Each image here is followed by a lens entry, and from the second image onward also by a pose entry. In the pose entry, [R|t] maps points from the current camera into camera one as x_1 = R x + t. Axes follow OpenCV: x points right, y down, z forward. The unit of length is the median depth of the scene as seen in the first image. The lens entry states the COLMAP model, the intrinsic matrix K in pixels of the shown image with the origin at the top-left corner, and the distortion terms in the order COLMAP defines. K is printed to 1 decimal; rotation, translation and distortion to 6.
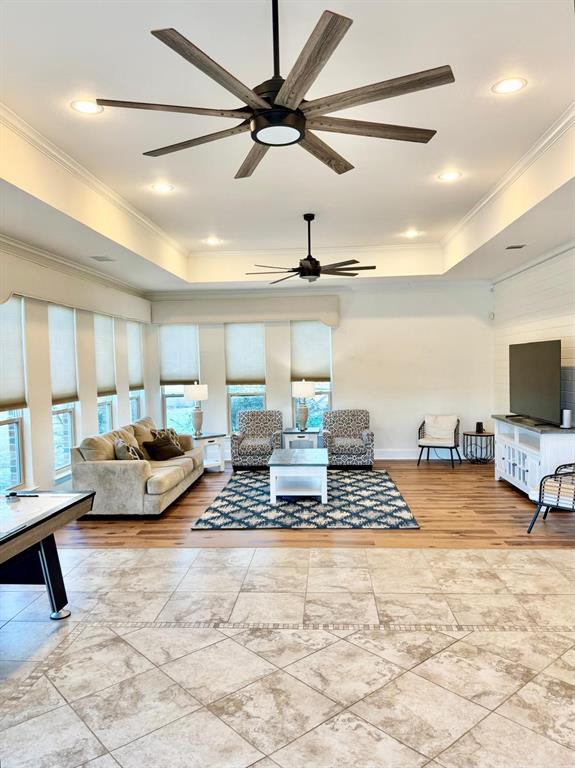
lens RADIAL K [[543.8, 0, 287.0], [0, 543.8, 385.1], [0, 0, 1]] dist [0.008141, 0.001162]
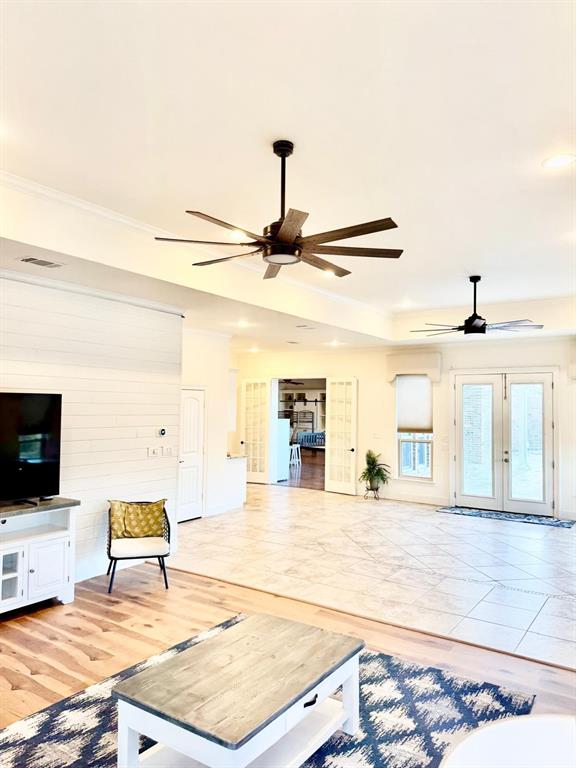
lens RADIAL K [[543.8, 0, 286.4], [0, 543.8, 384.7], [0, 0, 1]] dist [0.008141, 0.001162]
pose [[-0.855163, 0.031093, 0.517426, -0.334970], [0.031099, 0.999479, -0.008663, -0.106850], [-0.517426, 0.008683, -0.855684, 2.107077]]
